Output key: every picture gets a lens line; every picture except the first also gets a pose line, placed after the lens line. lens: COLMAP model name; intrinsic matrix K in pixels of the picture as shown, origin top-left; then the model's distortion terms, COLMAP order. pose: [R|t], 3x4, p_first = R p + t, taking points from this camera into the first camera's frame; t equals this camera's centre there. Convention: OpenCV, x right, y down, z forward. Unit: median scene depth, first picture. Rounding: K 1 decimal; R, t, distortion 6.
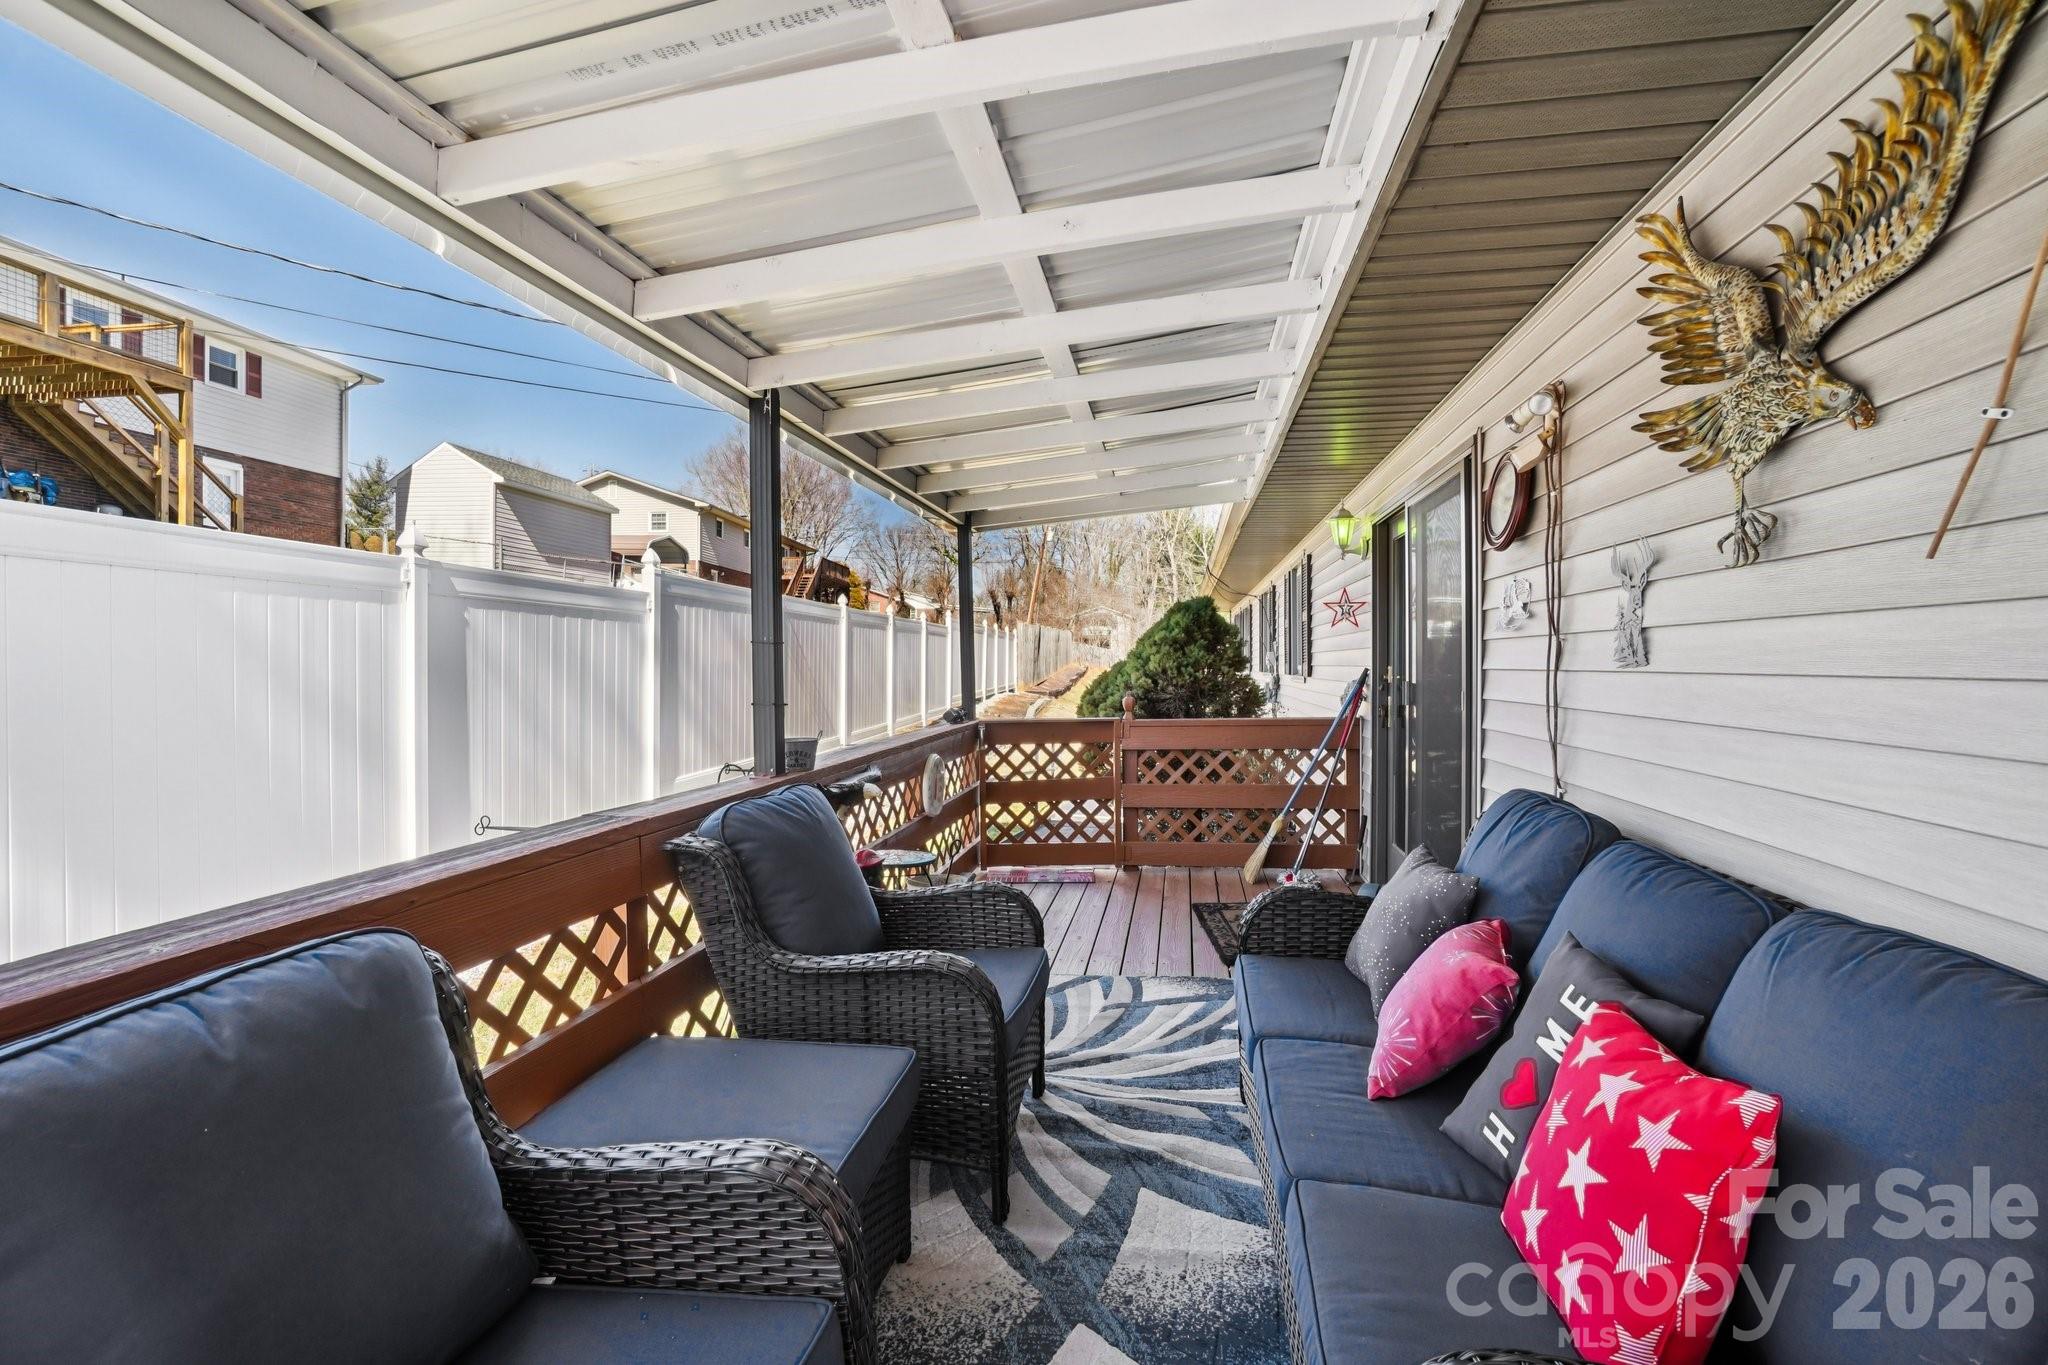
lens RADIAL K [[903.4, 0, 1015.6], [0, 903.4, 677.1], [0, 0, 1]] dist [-0.062888, 0.020323]
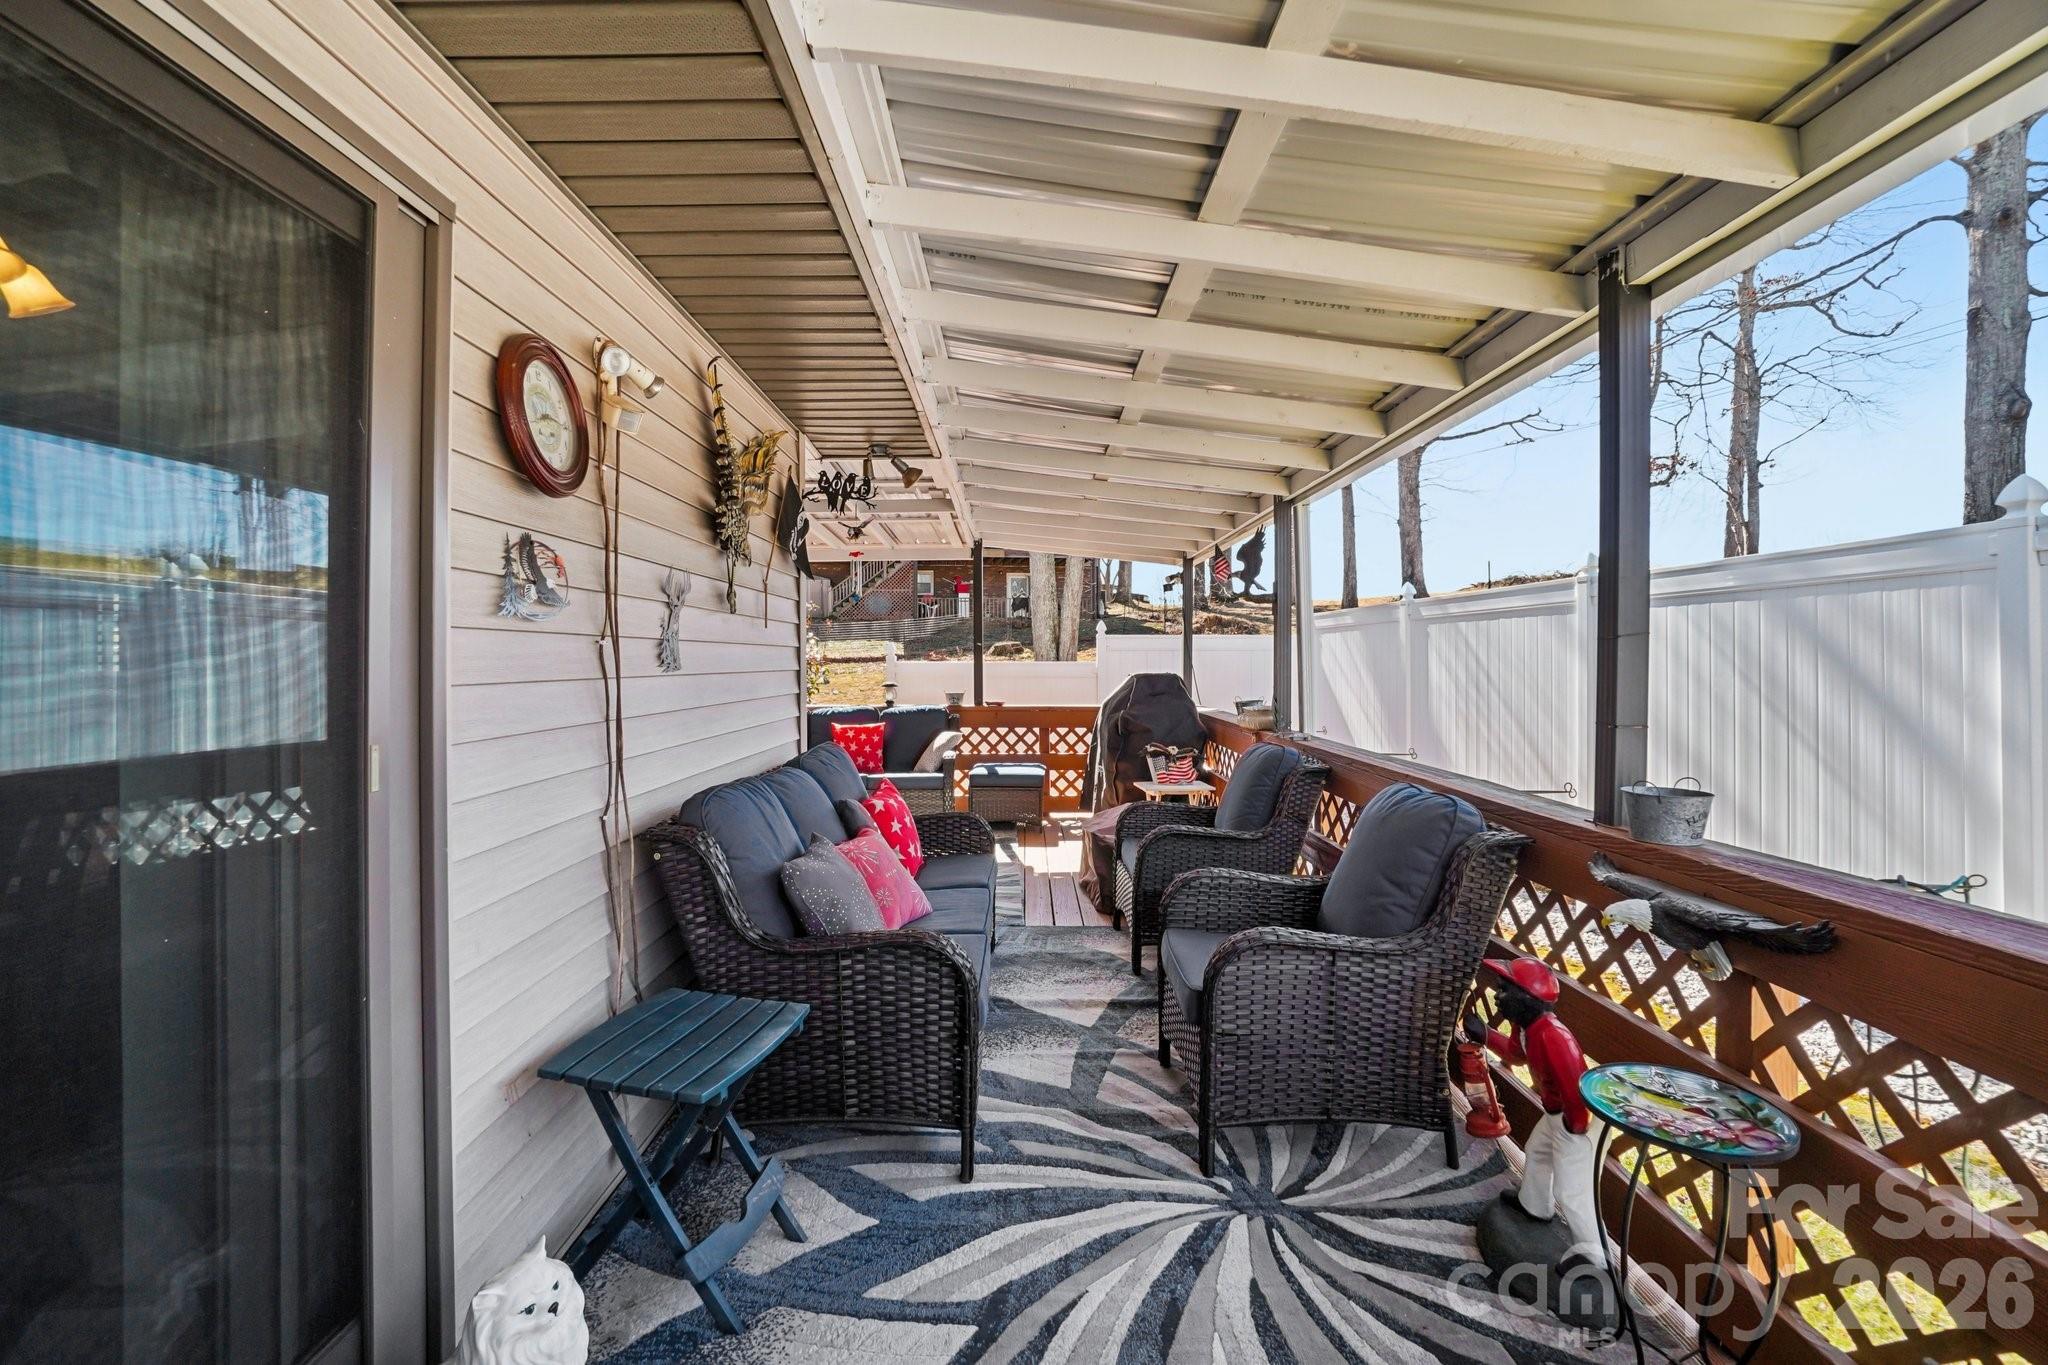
lens RADIAL K [[903.4, 0, 1015.6], [0, 903.4, 677.1], [0, 0, 1]] dist [-0.062888, 0.020323]
pose [[-0.983281, 0.004239, -0.182047, 0.348254], [0.000827, 0.999823, 0.018816, -0.019155], [0.182095, 0.018351, -0.983110, 1.743857]]
